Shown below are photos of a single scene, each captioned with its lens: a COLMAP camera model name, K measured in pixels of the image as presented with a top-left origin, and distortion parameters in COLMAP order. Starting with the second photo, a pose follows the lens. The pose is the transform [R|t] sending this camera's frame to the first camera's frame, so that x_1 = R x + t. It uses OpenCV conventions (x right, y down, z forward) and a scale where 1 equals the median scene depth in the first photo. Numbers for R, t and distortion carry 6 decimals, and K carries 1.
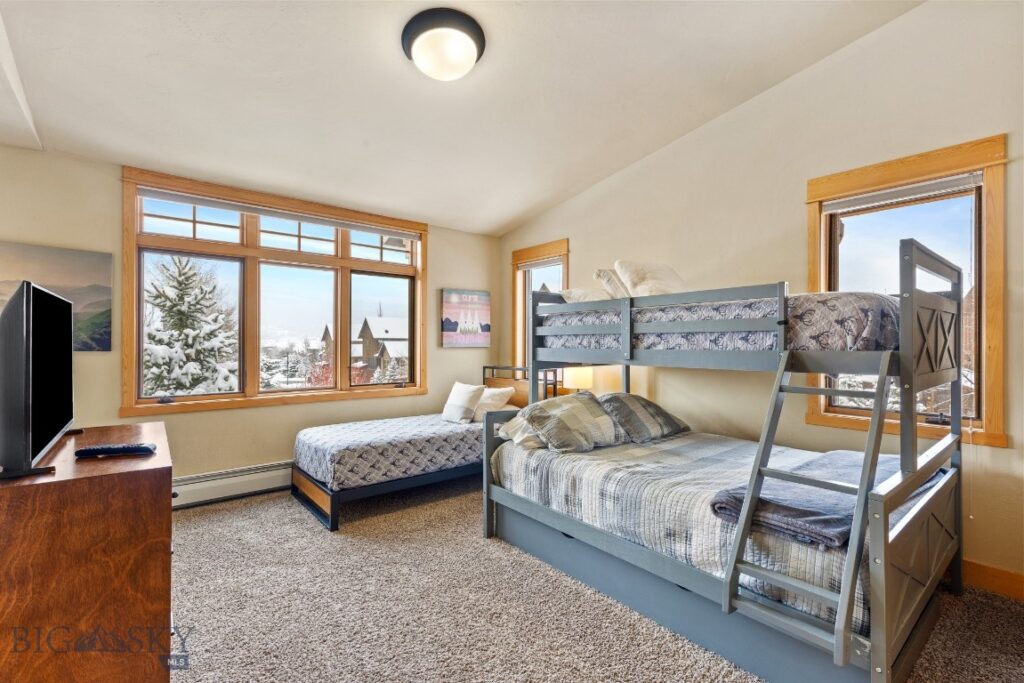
lens RADIAL K [[462.2, 0, 508.6], [0, 462.2, 336.0], [0, 0, 1]] dist [0.004336, -0.000590]
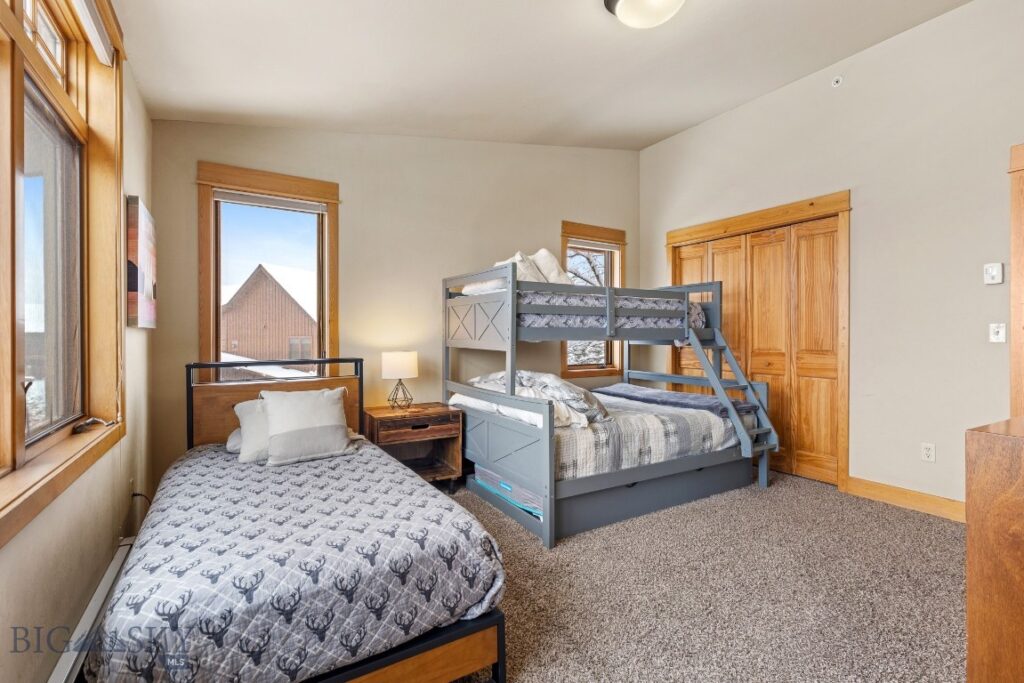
lens RADIAL K [[462.2, 0, 508.6], [0, 462.2, 336.0], [0, 0, 1]] dist [0.004336, -0.000590]
pose [[0.137458, -0.004612, 0.990497, -0.776232], [-0.015829, 0.999851, 0.006852, 0.035058], [-0.990381, -0.016620, 0.137365, 0.829983]]
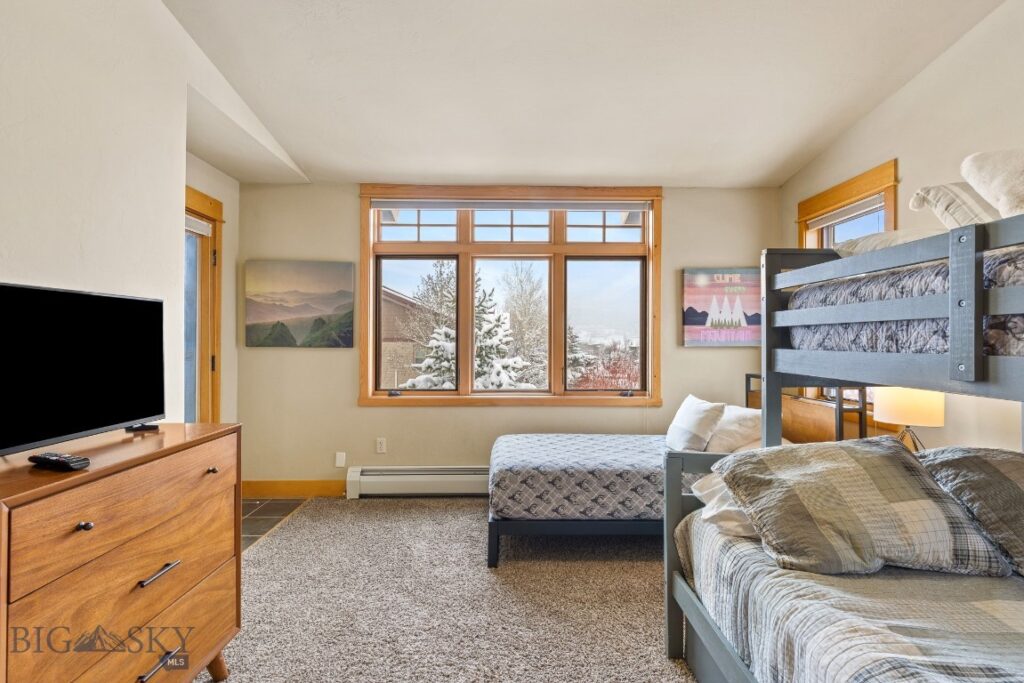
lens RADIAL K [[462.2, 0, 508.6], [0, 462.2, 336.0], [0, 0, 1]] dist [0.004336, -0.000590]
pose [[0.782686, -0.006118, -0.622387, 0.147002], [0.008816, 0.999960, 0.001257, 0.005770], [0.622355, -0.006471, 0.782709, 0.331742]]
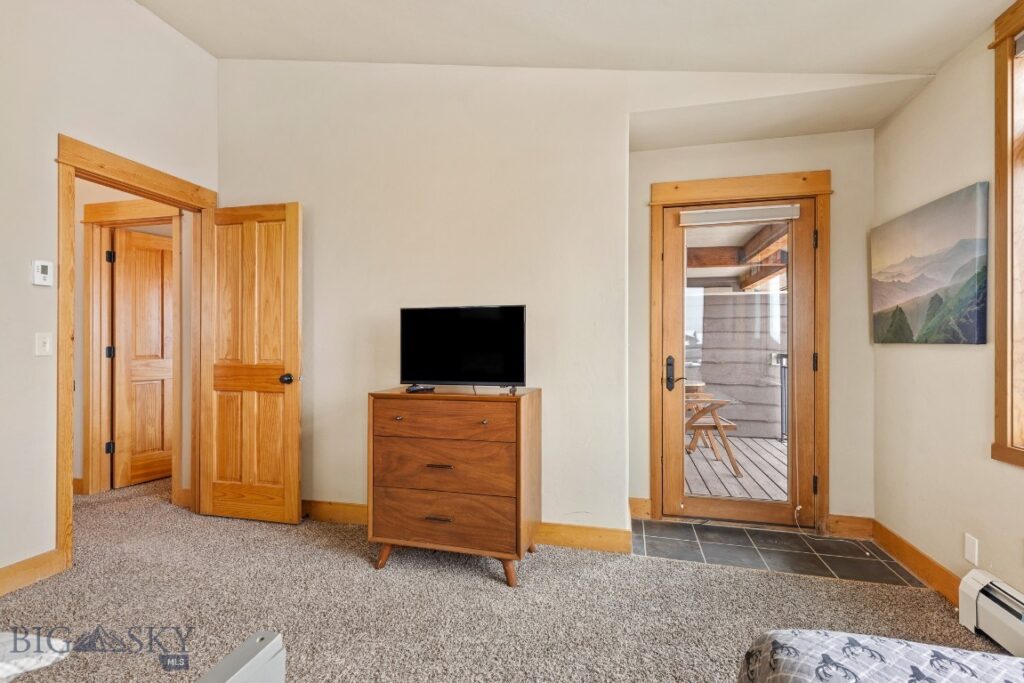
lens RADIAL K [[459.4, 0, 511.9], [0, 459.4, 344.6], [0, 0, 1]] dist [0.004882, 0.000011]
pose [[-0.800136, -0.006364, -0.599785, -0.012229], [0.004108, 0.999862, -0.016089, 0.039003], [0.599805, -0.015338, -0.799999, 1.064777]]
